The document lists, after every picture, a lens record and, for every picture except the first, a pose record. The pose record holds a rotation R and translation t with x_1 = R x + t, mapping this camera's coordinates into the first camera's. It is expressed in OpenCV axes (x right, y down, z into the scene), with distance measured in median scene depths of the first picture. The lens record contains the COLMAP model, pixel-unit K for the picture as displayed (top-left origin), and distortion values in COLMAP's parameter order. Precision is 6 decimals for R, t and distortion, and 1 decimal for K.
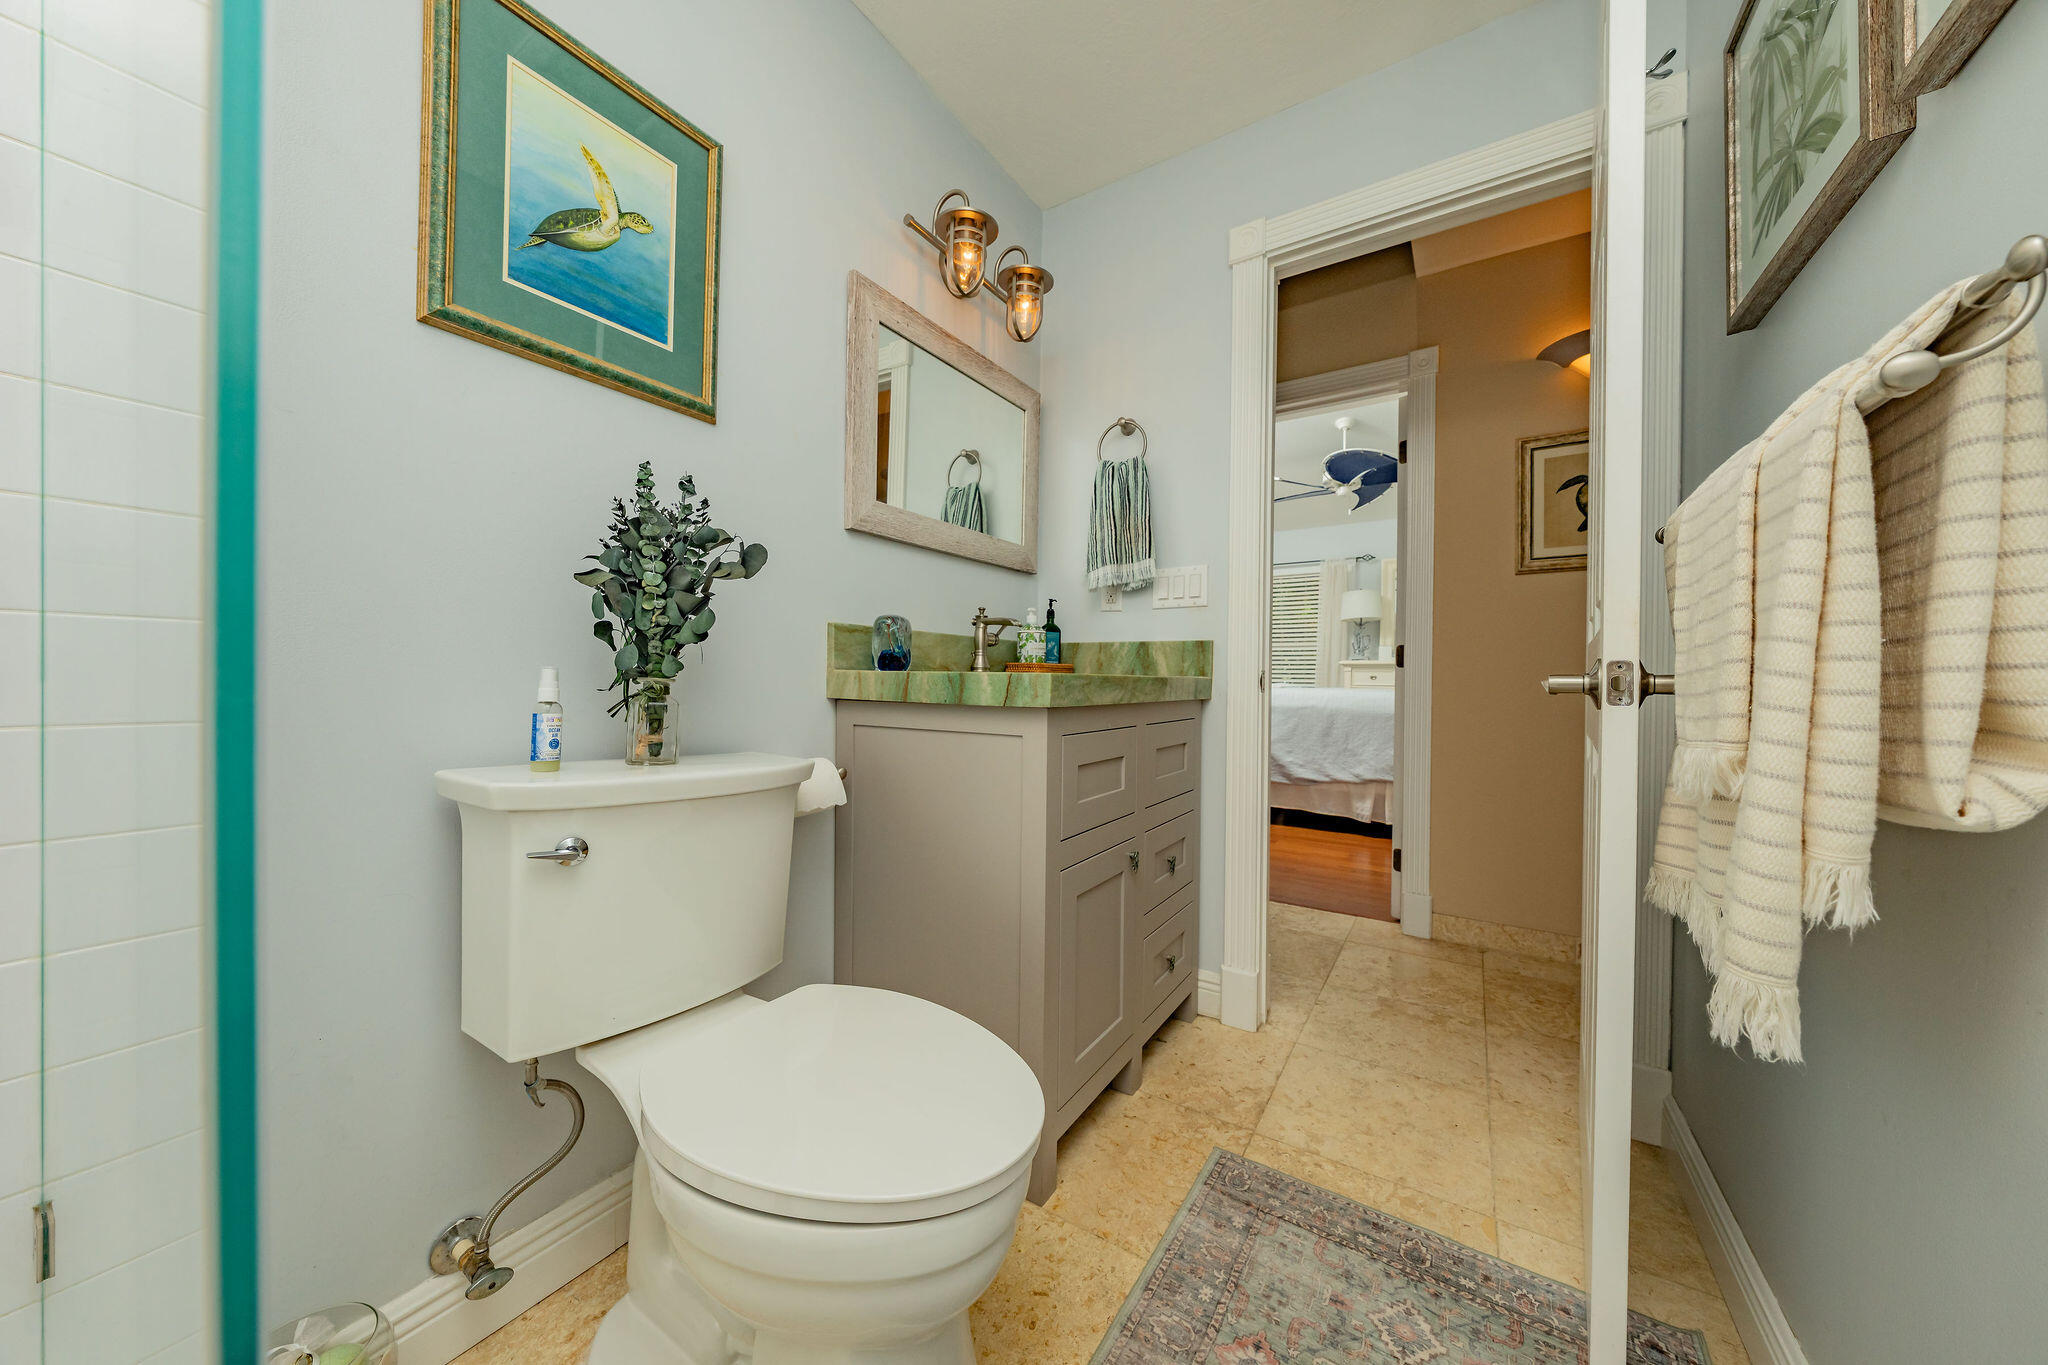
lens RADIAL K [[694.5, 0, 1030.9], [0, 694.5, 683.7], [0, 0, 1]] dist [-0.002454, 0.000315]
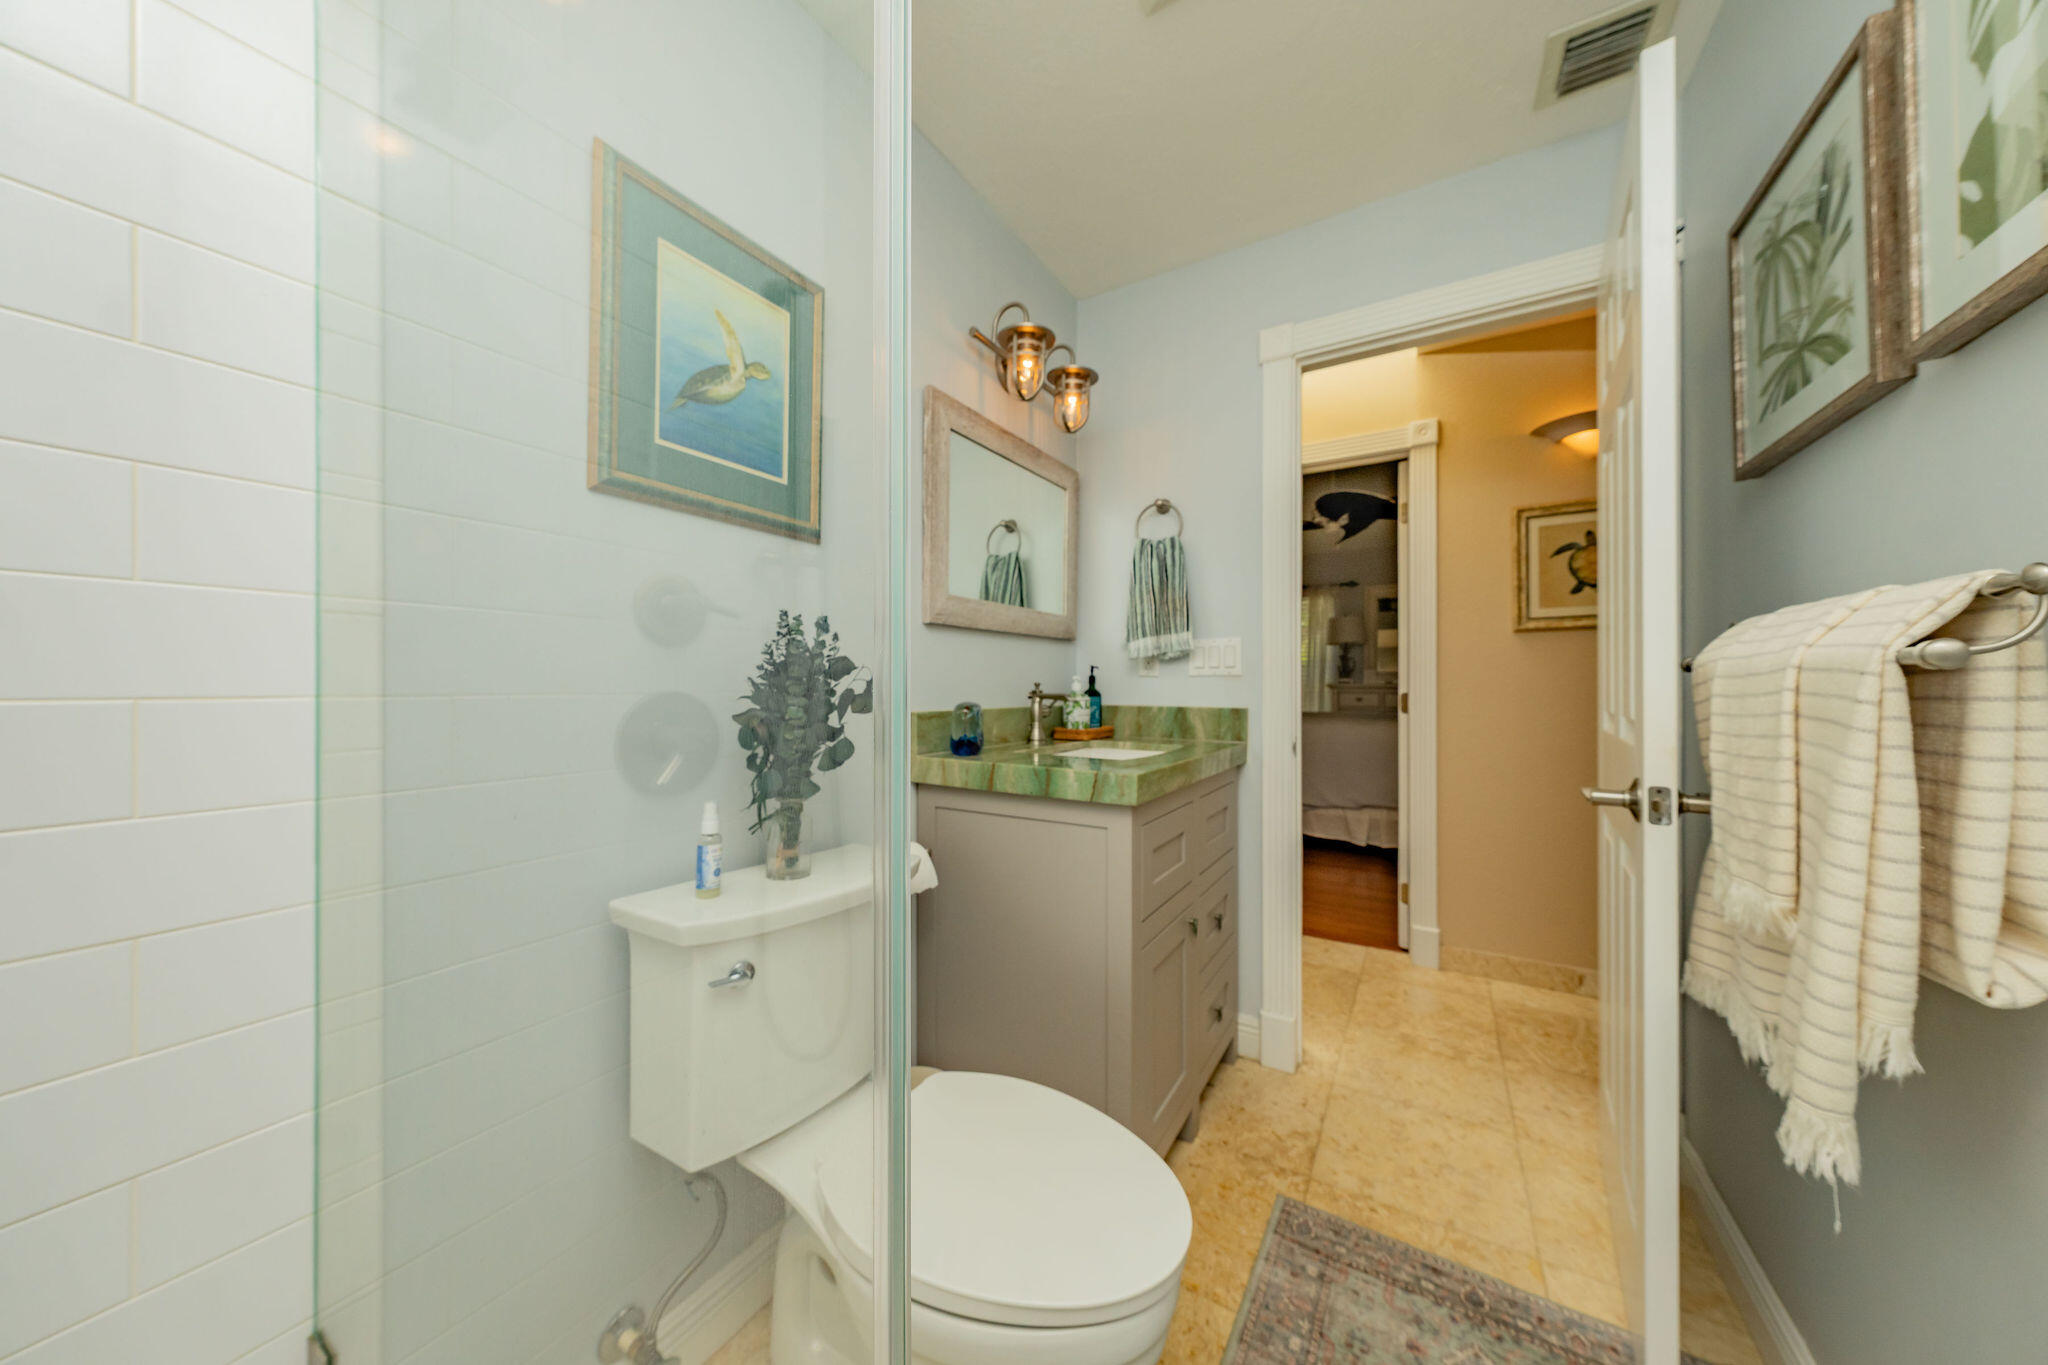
lens RADIAL K [[679.0, 0, 1032.5], [0, 679.0, 684.8], [0, 0, 1]] dist [0.001114, 0.000131]
pose [[0.999489, -0.010667, 0.030145, -0.127434], [0.010862, 0.999921, -0.006290, -0.116807], [-0.030076, 0.006614, 0.999526, -0.056479]]
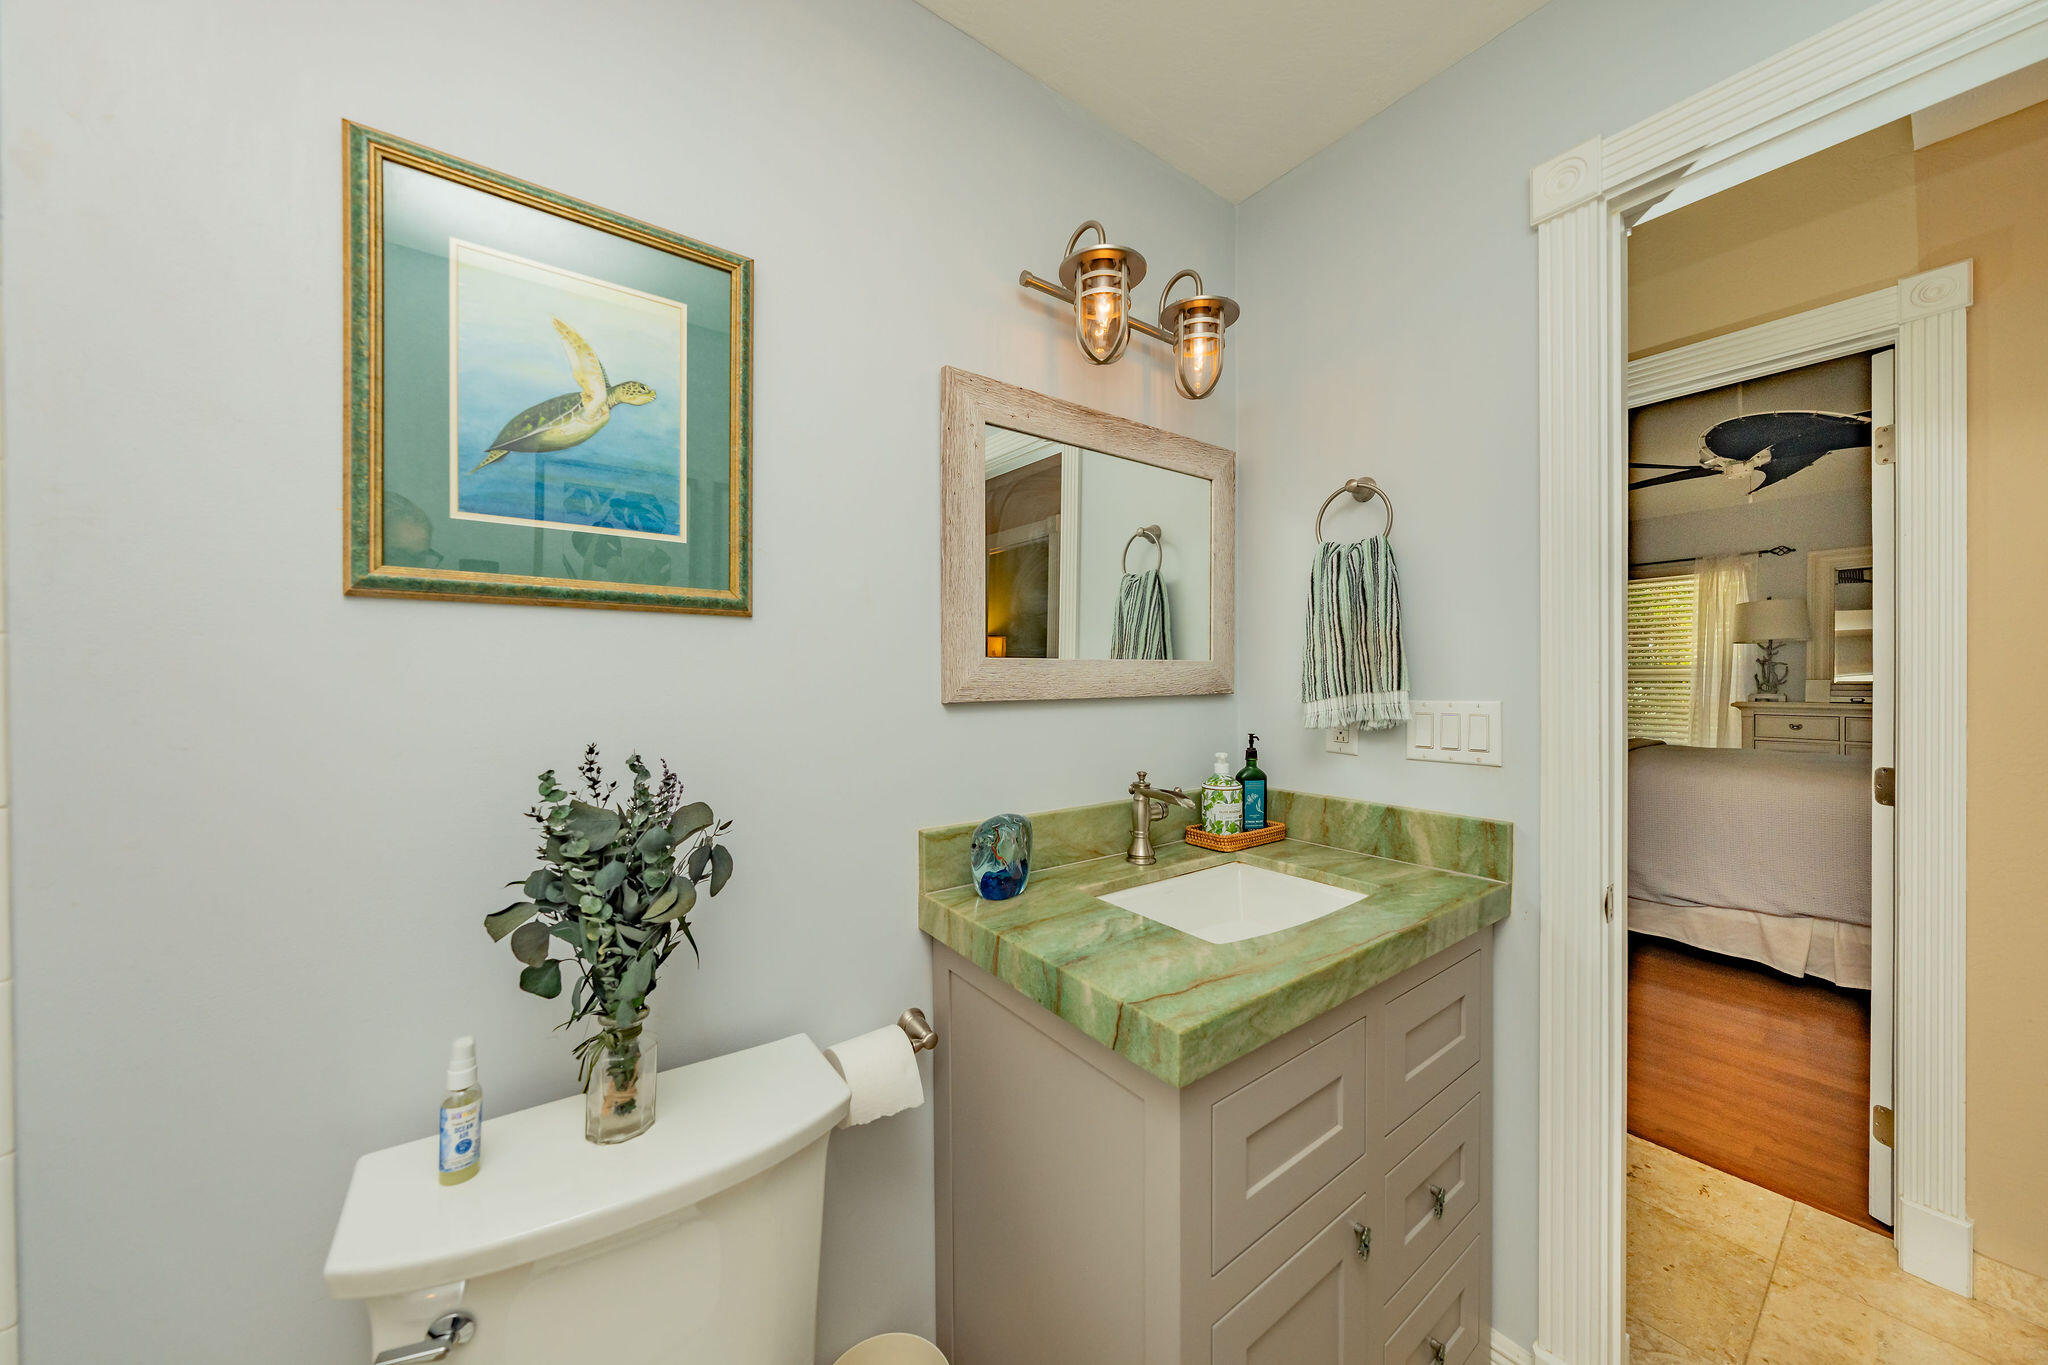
lens RADIAL K [[704.8, 0, 1024.0], [0, 704.8, 682.5], [0, 0, 1]] dist [-0.004572, -0.000064]
pose [[0.934566, -0.014449, -0.355496, 0.092965], [0.014142, 0.999894, -0.003462, -0.237852], [0.355509, -0.001792, 0.934671, 0.298070]]
